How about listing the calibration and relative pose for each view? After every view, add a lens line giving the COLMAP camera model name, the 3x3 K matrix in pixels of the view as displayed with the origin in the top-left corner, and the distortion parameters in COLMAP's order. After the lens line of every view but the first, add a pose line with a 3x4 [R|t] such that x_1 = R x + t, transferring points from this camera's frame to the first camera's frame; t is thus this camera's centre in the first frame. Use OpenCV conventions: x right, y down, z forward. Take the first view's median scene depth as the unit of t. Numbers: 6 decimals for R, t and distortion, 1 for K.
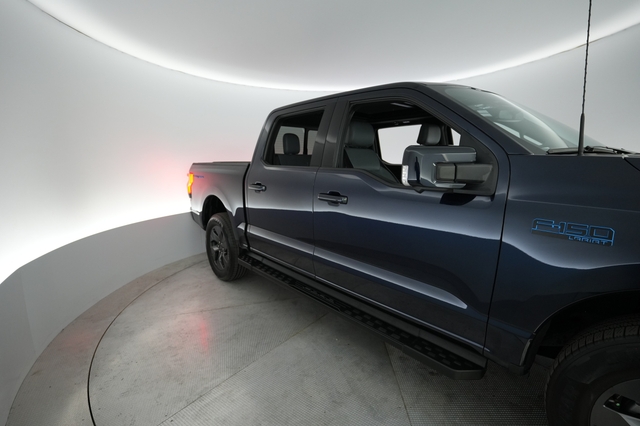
lens RADIAL K [[304.7, 0, 323.4], [0, 304.7, 212.2], [0, 0, 1]] dist [-0.003826, 0.004668]
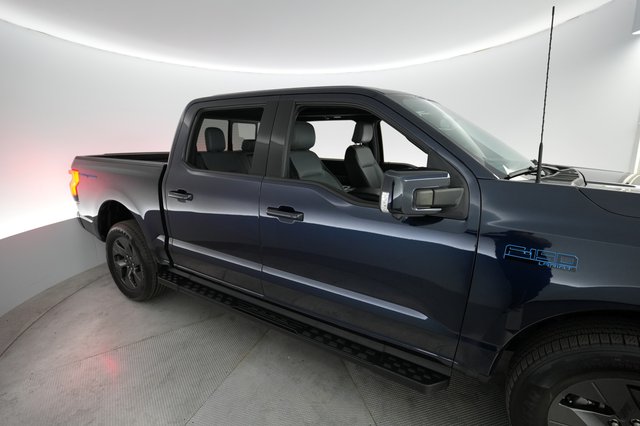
lens RADIAL K [[304.7, 0, 323.8], [0, 304.7, 212.6], [0, 0, 1]] dist [-0.003826, 0.004668]
pose [[0.954490, -0.059663, 0.292214, -0.095882], [0.039053, 0.996353, 0.075866, -0.089304], [-0.295675, -0.061001, 0.953339, 0.091083]]
